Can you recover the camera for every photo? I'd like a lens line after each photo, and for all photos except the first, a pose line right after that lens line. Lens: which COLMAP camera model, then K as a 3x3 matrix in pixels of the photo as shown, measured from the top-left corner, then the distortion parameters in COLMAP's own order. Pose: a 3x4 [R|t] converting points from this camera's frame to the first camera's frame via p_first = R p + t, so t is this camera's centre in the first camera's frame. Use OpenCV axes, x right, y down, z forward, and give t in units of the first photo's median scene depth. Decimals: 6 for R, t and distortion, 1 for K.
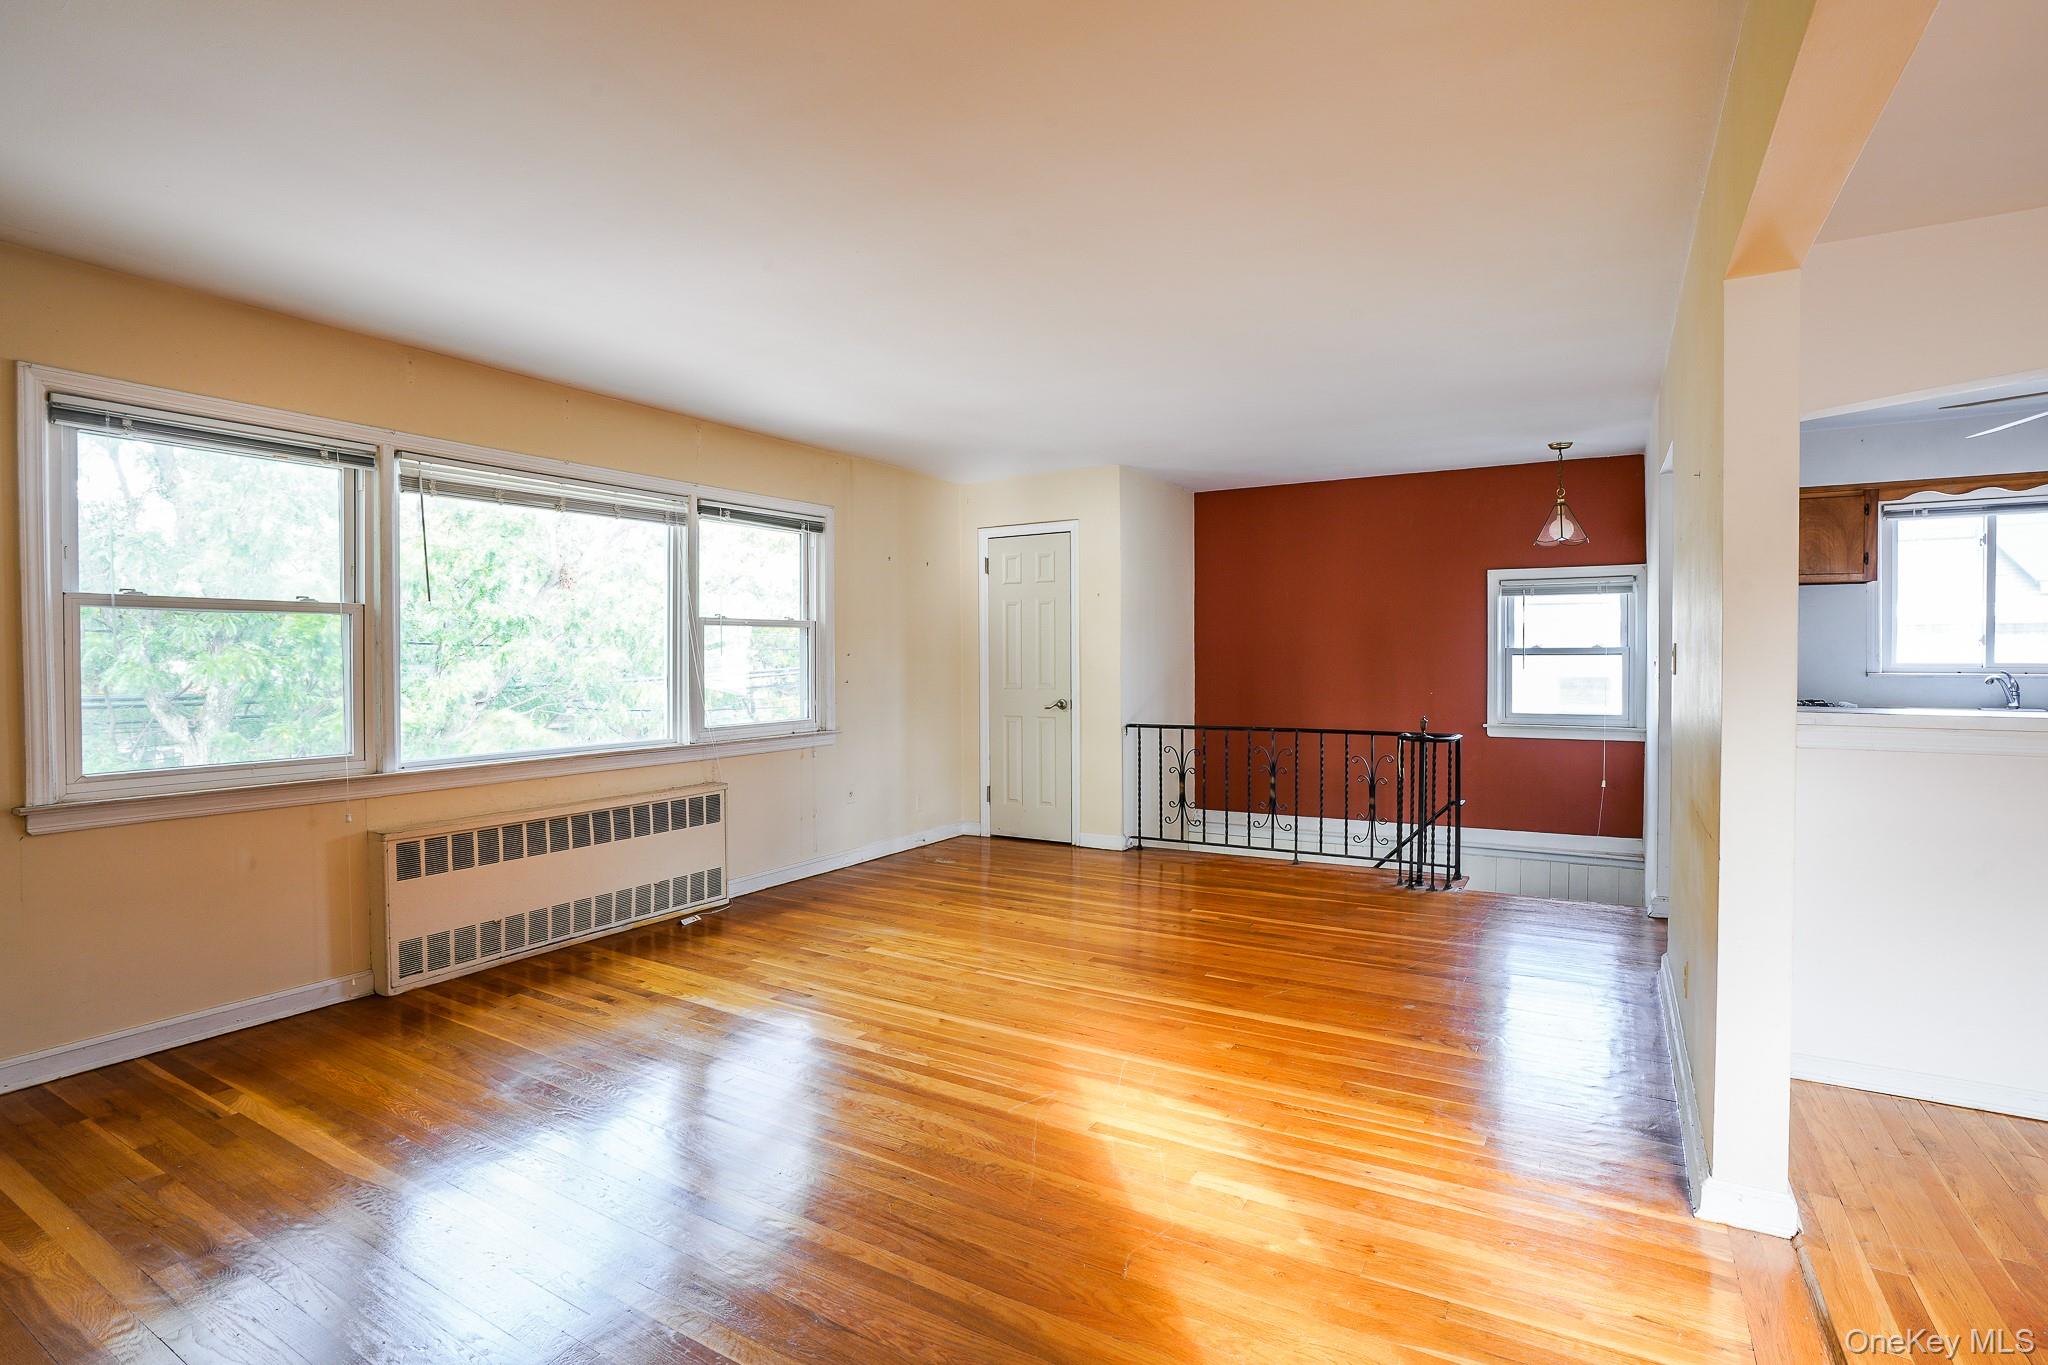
lens RADIAL K [[969.0, 0, 1025.6], [0, 969.0, 665.6], [0, 0, 1]] dist [-0.002835, -0.000069]
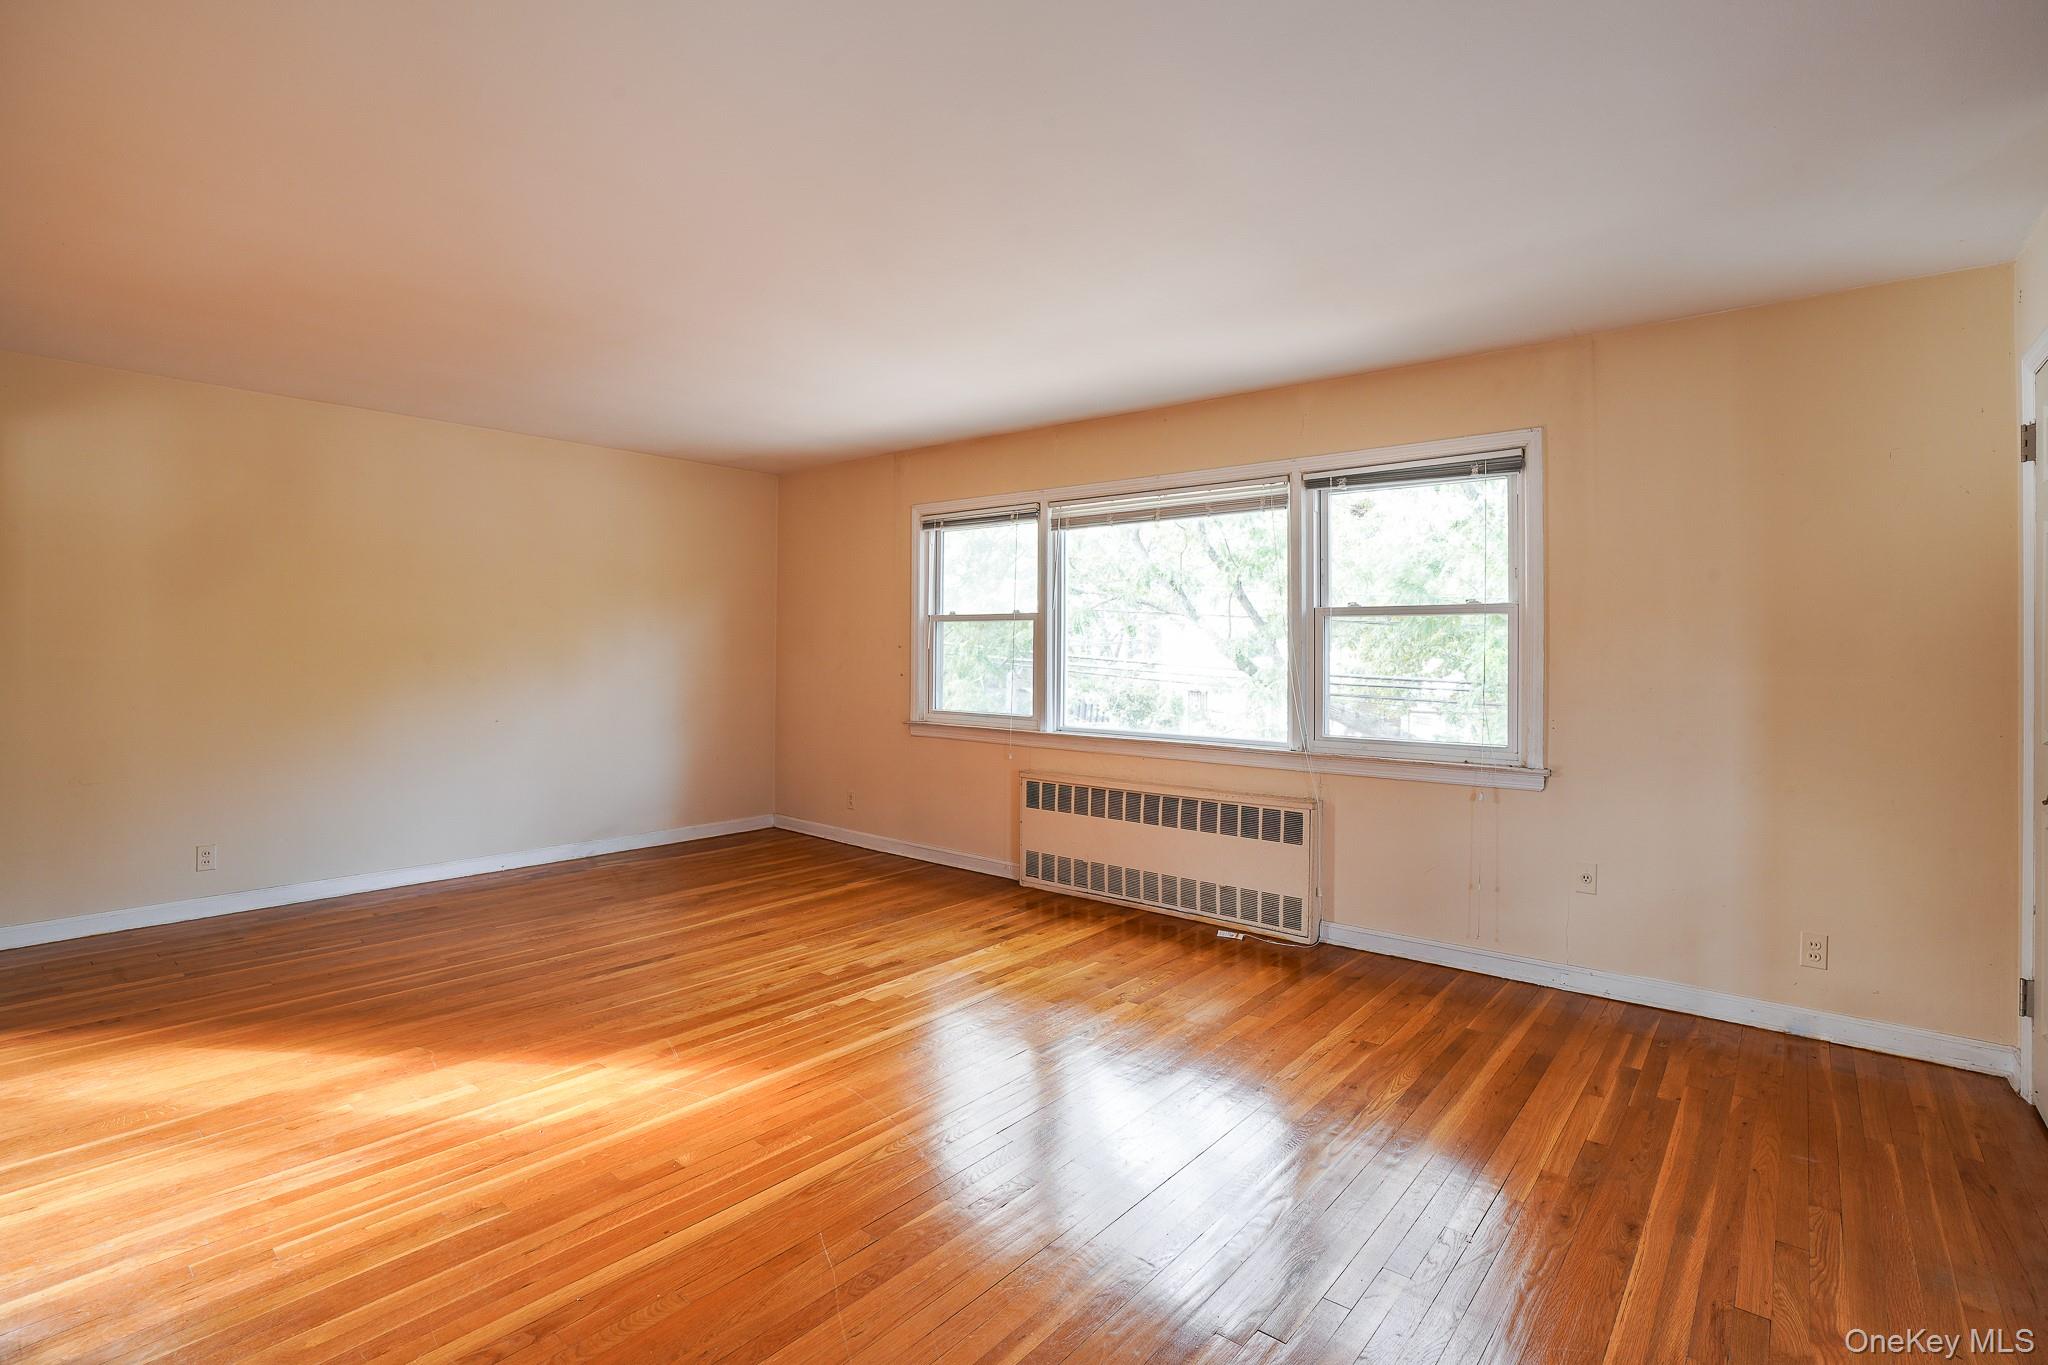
lens RADIAL K [[958.8, 0, 934.7], [0, 958.8, 649.3], [0, 0, 1]] dist [-0.020725, 0.000309]
pose [[-0.154559, 0.000484, -0.987984, 0.678909], [-0.021692, 0.999757, 0.003884, -0.010430], [0.987745, 0.022031, -0.154510, 0.960150]]
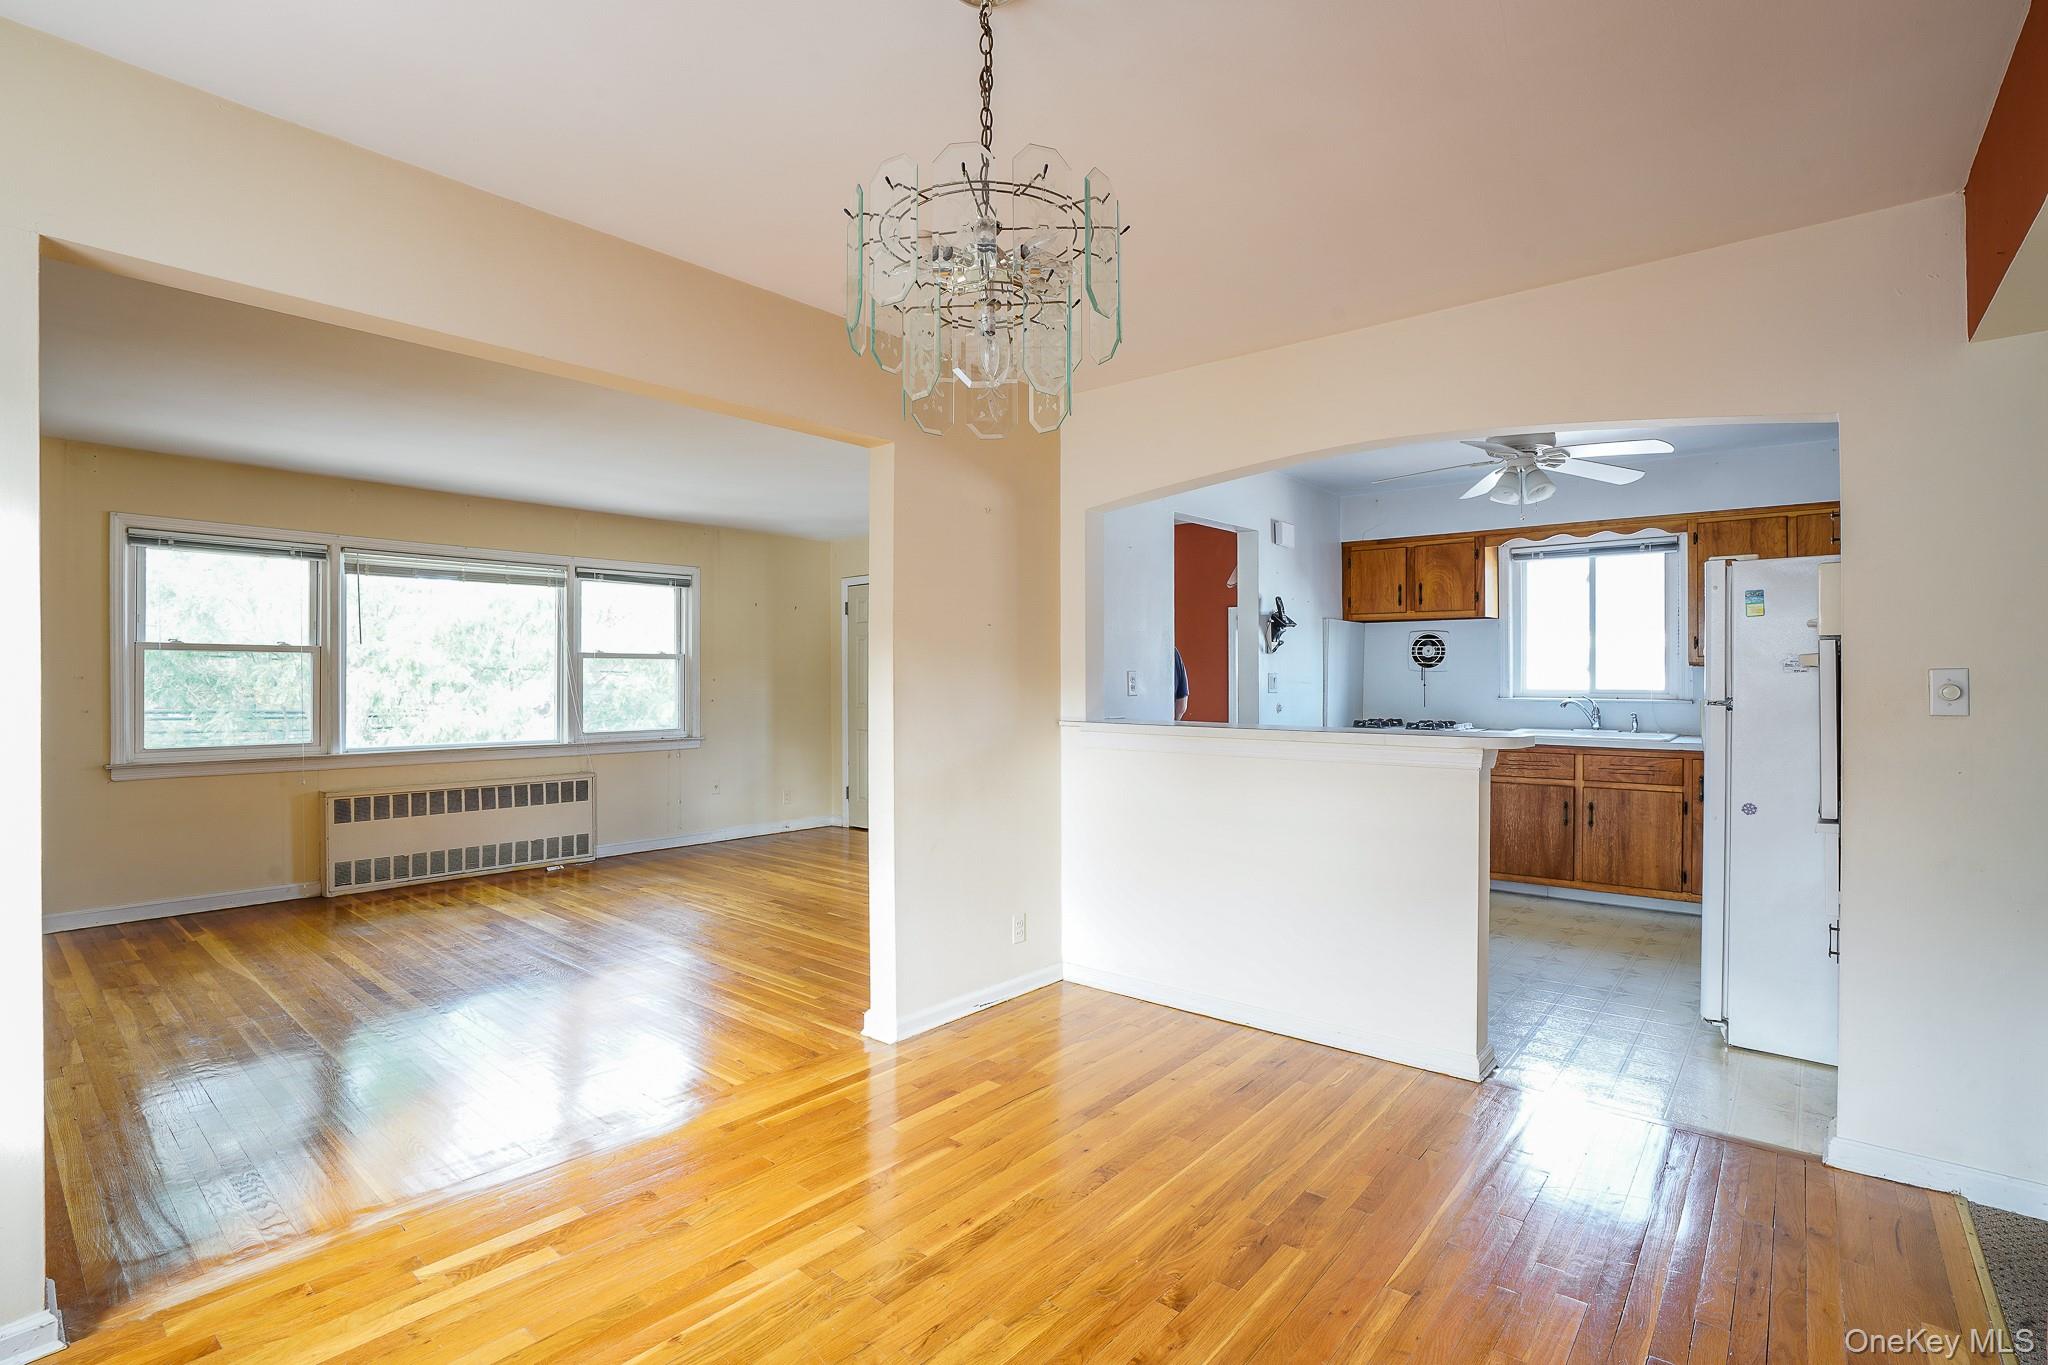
lens RADIAL K [[954.8, 0, 977.9], [0, 954.8, 678.4], [0, 0, 1]] dist [-0.001935, 0.000456]
pose [[0.977698, 0.002054, -0.210005, 0.611326], [-0.005026, 0.999895, -0.013617, 0.003573], [0.209955, 0.014369, 0.977606, -0.256847]]
